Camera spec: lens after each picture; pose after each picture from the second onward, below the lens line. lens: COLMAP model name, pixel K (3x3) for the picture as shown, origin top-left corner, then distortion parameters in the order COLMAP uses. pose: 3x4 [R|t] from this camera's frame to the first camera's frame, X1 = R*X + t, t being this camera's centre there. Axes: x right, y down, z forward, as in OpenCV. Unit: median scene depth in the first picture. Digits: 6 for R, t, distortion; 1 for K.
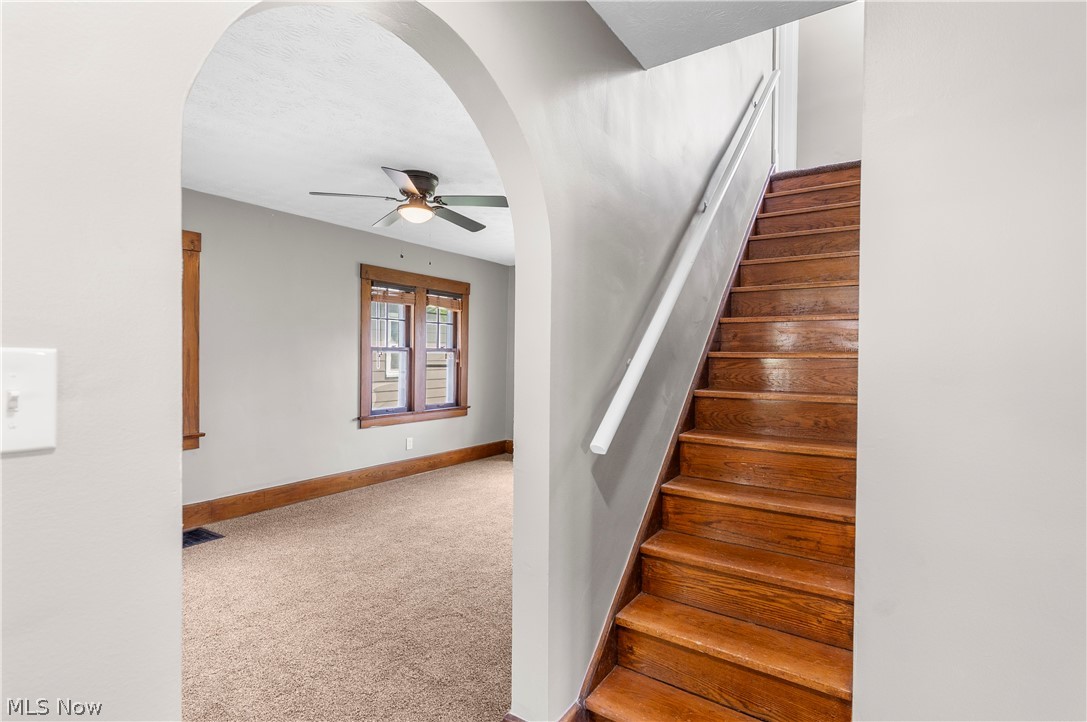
lens RADIAL K [[523.6, 0, 542.1], [0, 523.6, 360.5], [0, 0, 1]] dist [0.001526, 0.001019]
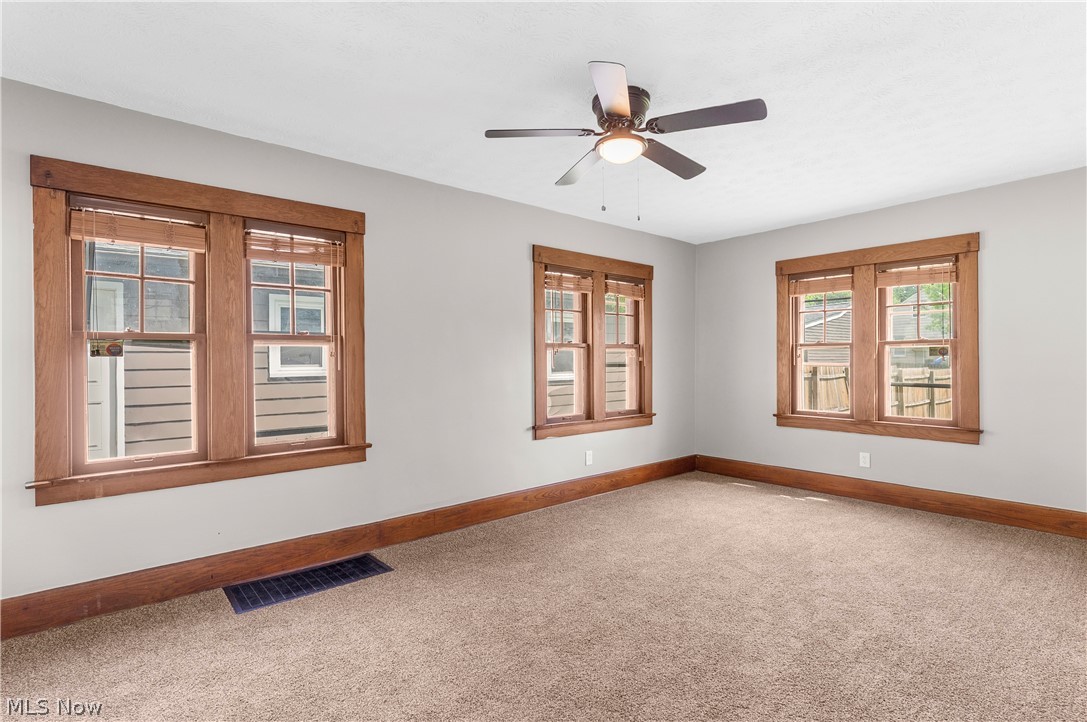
lens RADIAL K [[523.6, 0, 542.7], [0, 523.6, 359.7], [0, 0, 1]] dist [0.001526, 0.001019]
pose [[0.963044, -0.019267, -0.268655, -0.107742], [0.016298, 0.999779, -0.013276, 0.012576], [0.268851, 0.008406, 0.963145, 0.190743]]
